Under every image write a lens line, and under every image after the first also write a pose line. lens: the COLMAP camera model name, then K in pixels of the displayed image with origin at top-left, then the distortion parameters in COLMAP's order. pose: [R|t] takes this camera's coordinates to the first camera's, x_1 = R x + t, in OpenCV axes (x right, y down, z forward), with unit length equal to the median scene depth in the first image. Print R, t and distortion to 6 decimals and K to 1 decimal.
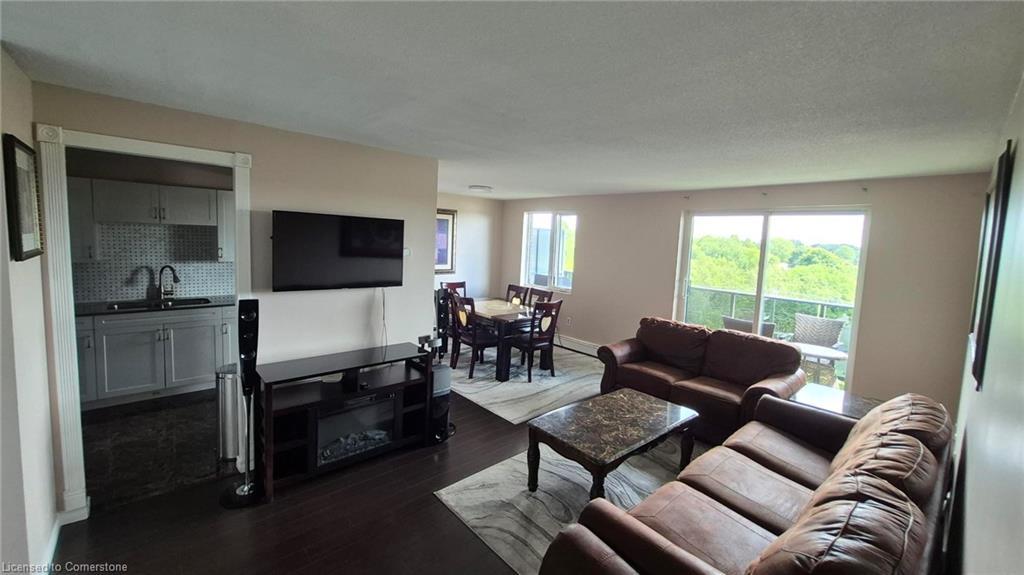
lens RADIAL K [[405.8, 0, 512.7], [0, 405.8, 270.5], [0, 0, 1]] dist [0.000382, -0.000449]
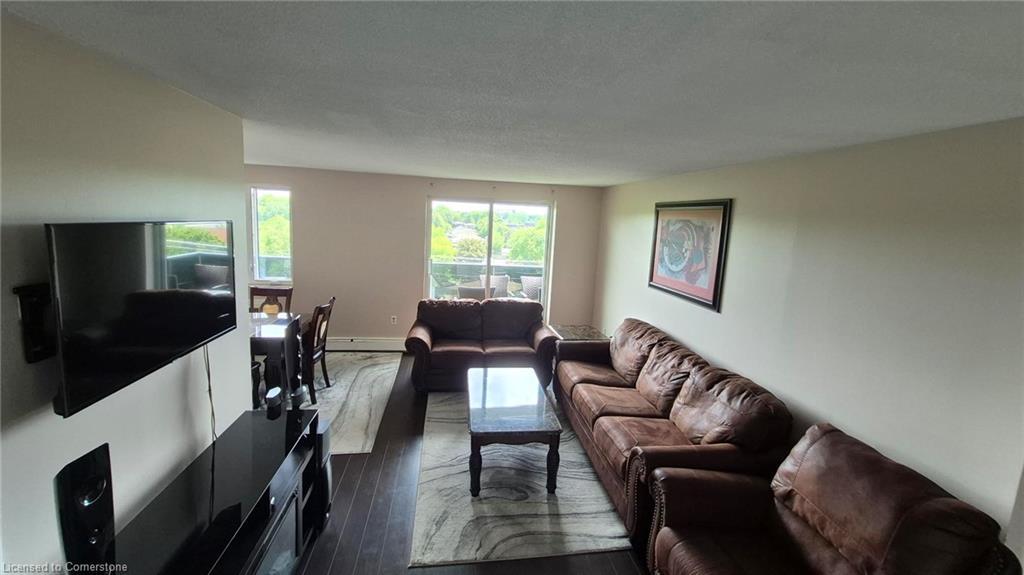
lens RADIAL K [[404.3, 0, 510.9], [0, 404.3, 271.8], [0, 0, 1]] dist [-0.000758, -0.000074]
pose [[0.553160, -0.126161, 0.823467, -0.523825], [0.041706, 0.991421, 0.123877, -0.102290], [-0.832031, -0.034180, 0.553676, 0.308653]]
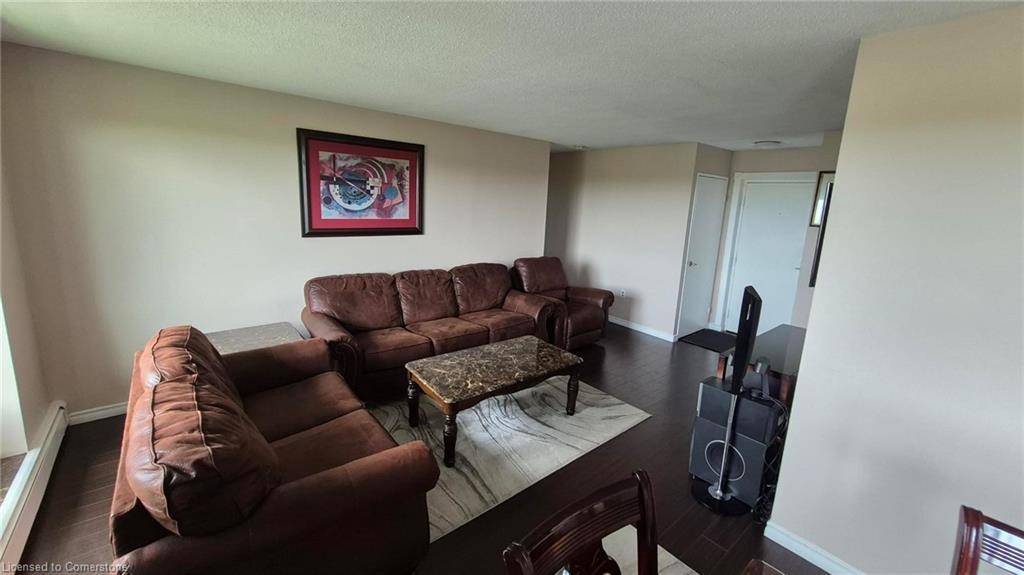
lens RADIAL K [[404.3, 0, 510.9], [0, 404.3, 271.8], [0, 0, 1]] dist [-0.000758, -0.000074]
pose [[-0.995305, -0.094453, 0.021138, 0.184224], [-0.085852, 0.962372, 0.257818, -0.102087], [-0.044695, 0.254793, -0.965962, 1.595519]]
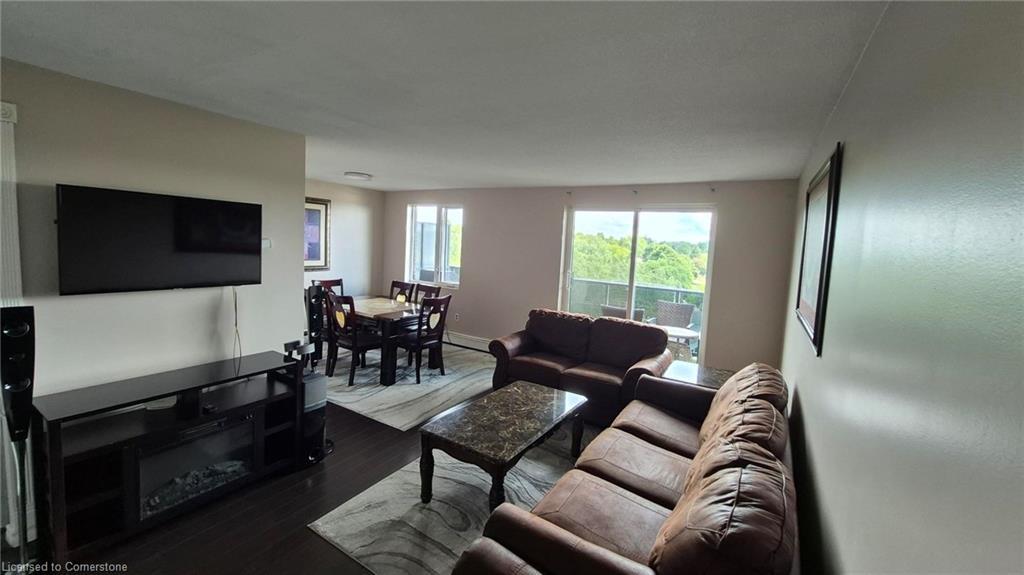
lens RADIAL K [[403.0, 0, 513.8], [0, 403.0, 271.5], [0, 0, 1]] dist [0.001752, -0.003643]
pose [[0.958812, -0.017829, 0.283482, -0.008384], [0.015061, 0.999815, 0.011941, 0.010358], [-0.283642, -0.007180, 0.958903, 0.057638]]
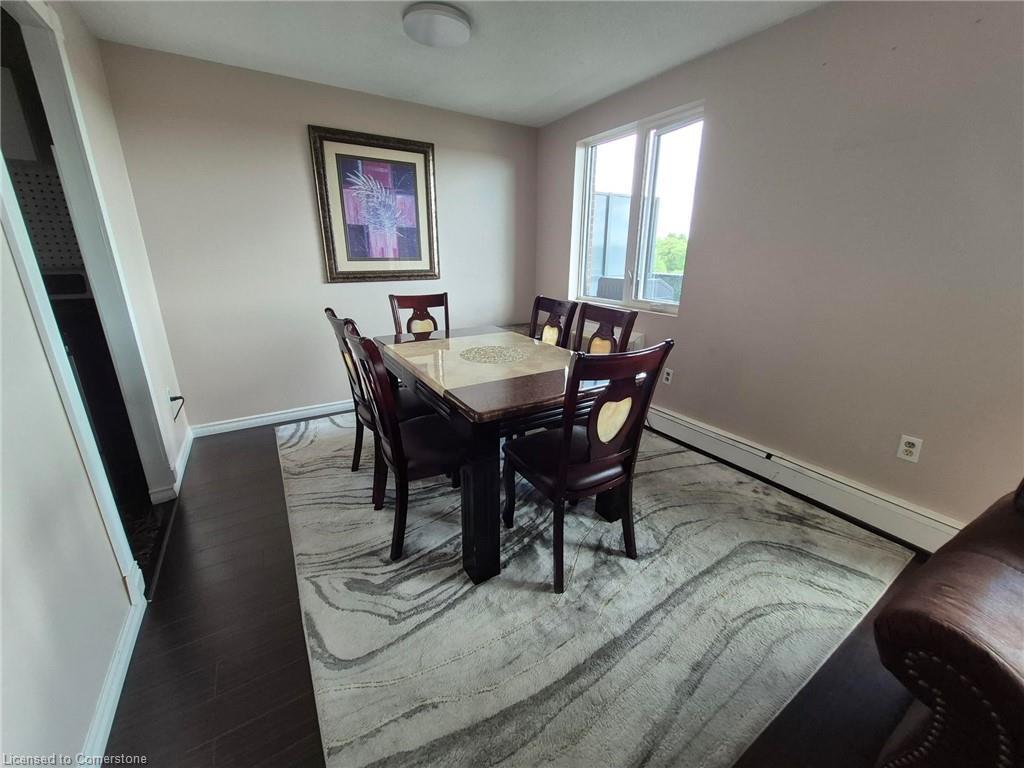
lens RADIAL K [[399.8, 0, 511.8], [0, 399.8, 369.6], [0, 0, 1]] dist [0.000882, -0.000017]
pose [[0.983091, 0.011976, -0.182727, 0.085539], [0.024491, 0.980296, 0.196010, 0.046128], [0.181473, -0.197171, 0.963427, 0.983669]]
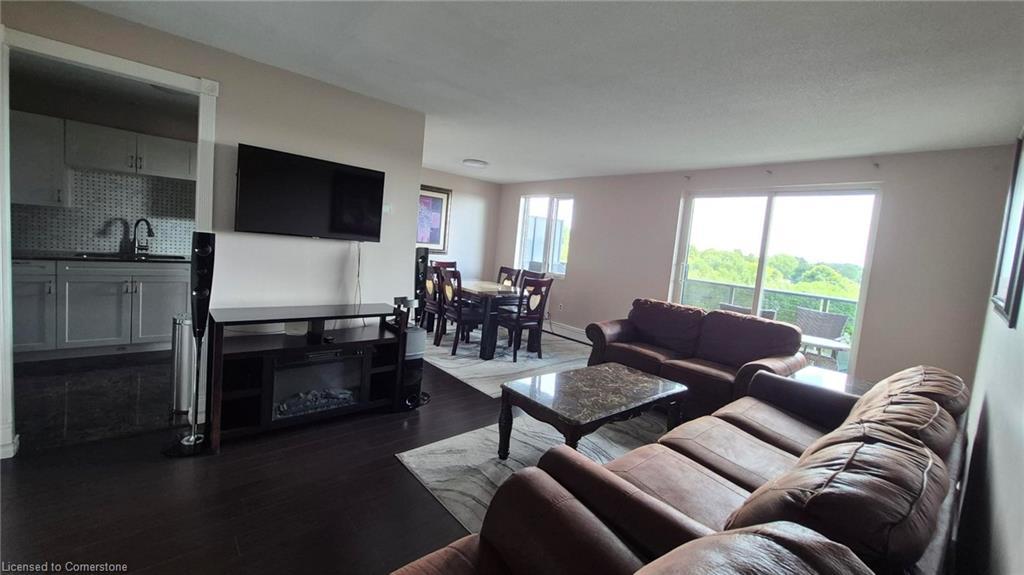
lens RADIAL K [[404.3, 0, 510.9], [0, 404.3, 271.8], [0, 0, 1]] dist [-0.000758, -0.000074]
pose [[0.998910, 0.045504, -0.010385, 0.045268], [-0.045606, 0.998911, -0.009844, 0.099988], [0.009926, 0.010307, 0.999898, 0.061438]]
